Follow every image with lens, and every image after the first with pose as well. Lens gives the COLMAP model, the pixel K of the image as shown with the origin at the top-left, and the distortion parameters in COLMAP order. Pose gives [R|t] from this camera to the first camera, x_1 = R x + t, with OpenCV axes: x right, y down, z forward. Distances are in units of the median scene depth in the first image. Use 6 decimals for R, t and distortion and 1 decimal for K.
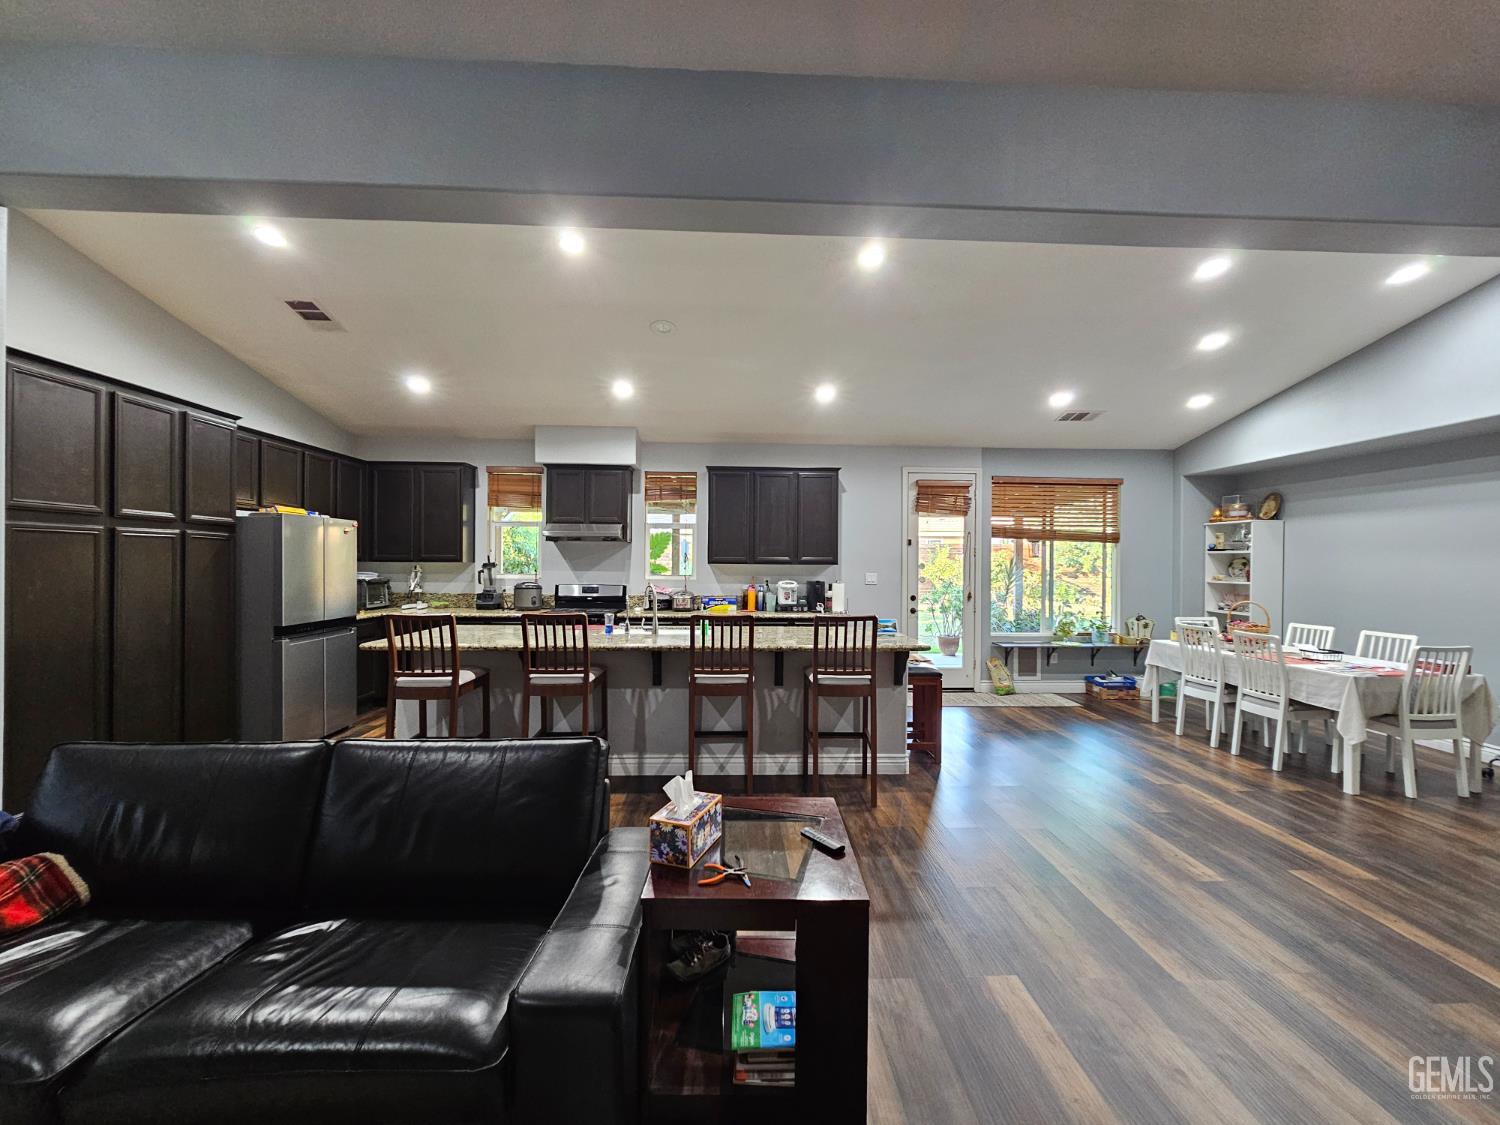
lens RADIAL K [[662.0, 0, 749.7], [0, 662.0, 561.0], [0, 0, 1]] dist [0.003468, 0.000225]
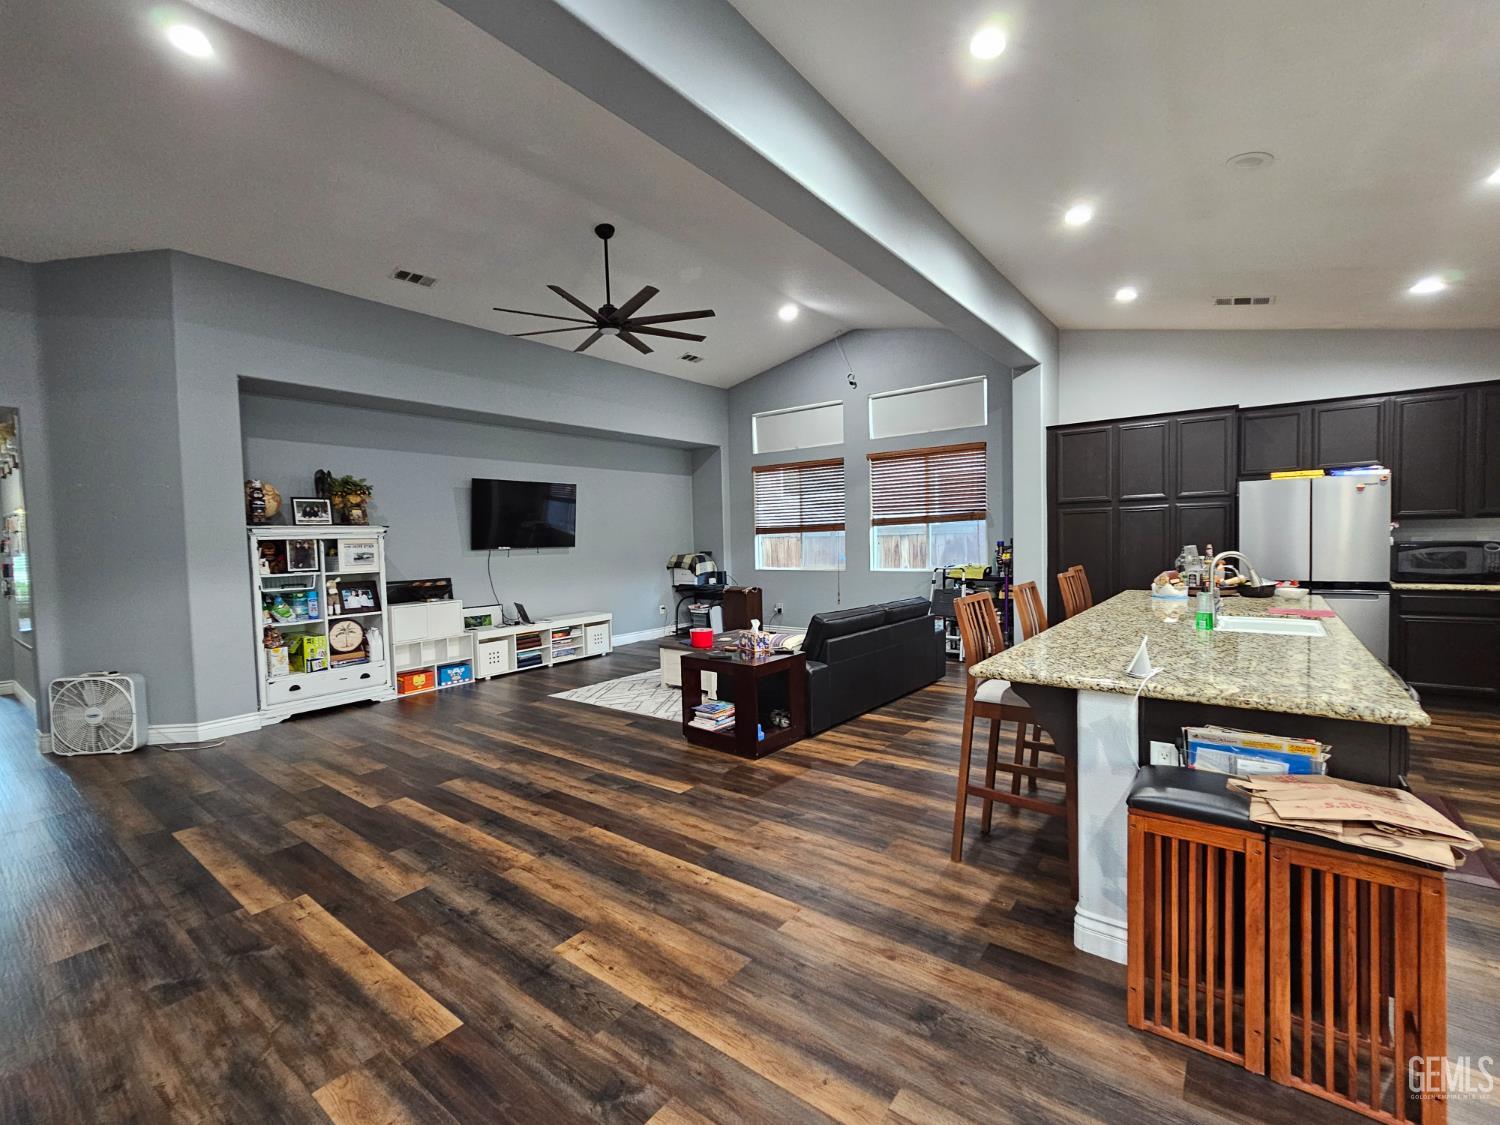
lens RADIAL K [[662.0, 0, 749.7], [0, 662.0, 561.0], [0, 0, 1]] dist [0.003468, 0.000225]
pose [[-0.661099, 0.037535, -0.749359, 1.101556], [0.019075, 0.999266, 0.033225, 0.009938], [0.750056, 0.007671, -0.661330, 1.638581]]
